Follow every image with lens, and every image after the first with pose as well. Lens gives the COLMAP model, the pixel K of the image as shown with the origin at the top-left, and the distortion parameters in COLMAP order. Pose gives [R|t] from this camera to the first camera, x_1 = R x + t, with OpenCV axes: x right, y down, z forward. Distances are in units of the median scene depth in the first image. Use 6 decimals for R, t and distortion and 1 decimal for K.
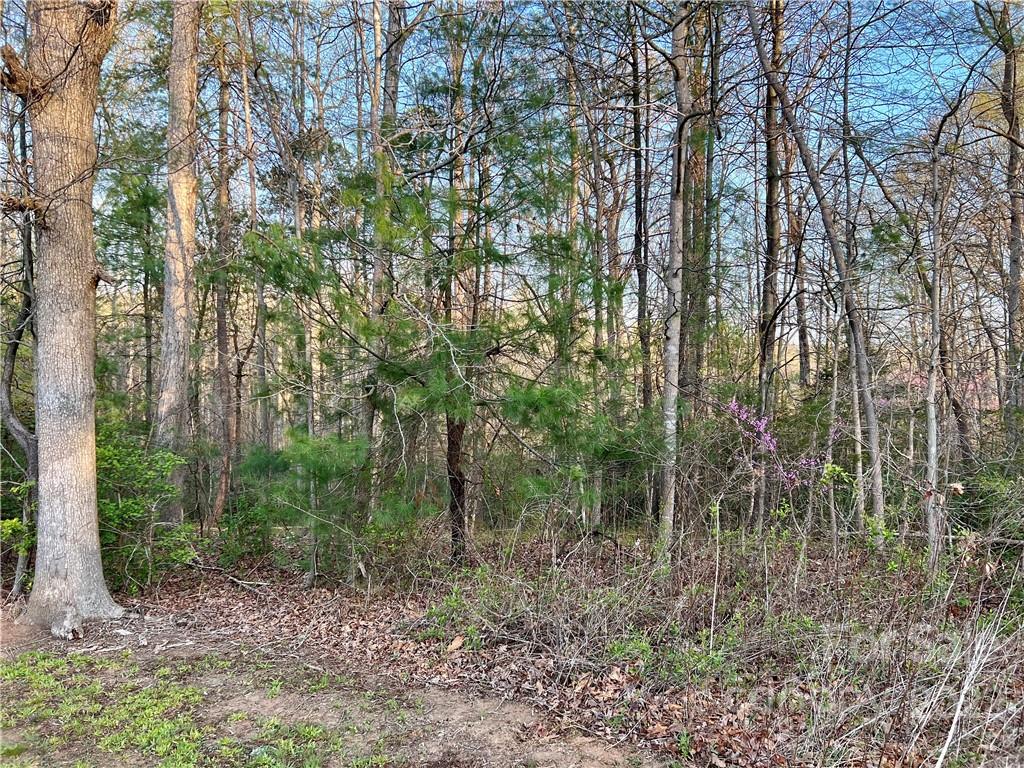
lens RADIAL K [[765.8, 0, 526.2], [0, 765.8, 380.7], [0, 0, 1]] dist [0.047722, -0.069903]
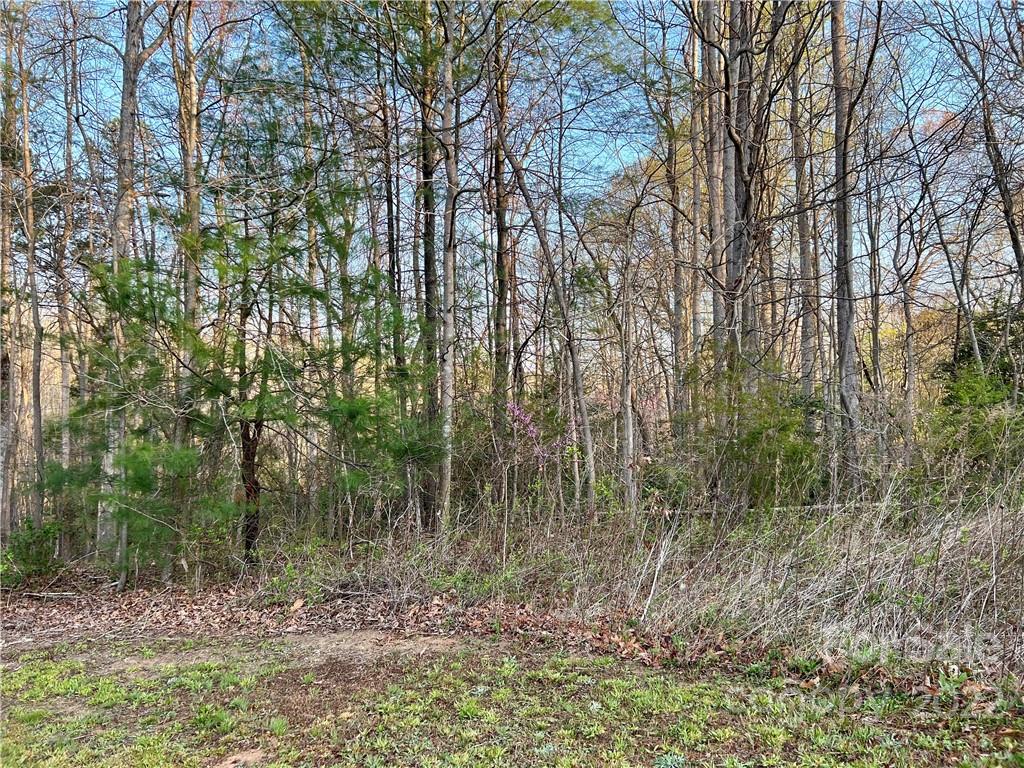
lens RADIAL K [[765.8, 0, 526.2], [0, 765.8, 380.7], [0, 0, 1]] dist [0.047722, -0.069903]
pose [[0.933644, -0.006506, 0.358144, -0.146698], [0.019295, 0.999297, -0.032148, 0.021892], [-0.357683, 0.036926, 0.933113, -0.234784]]
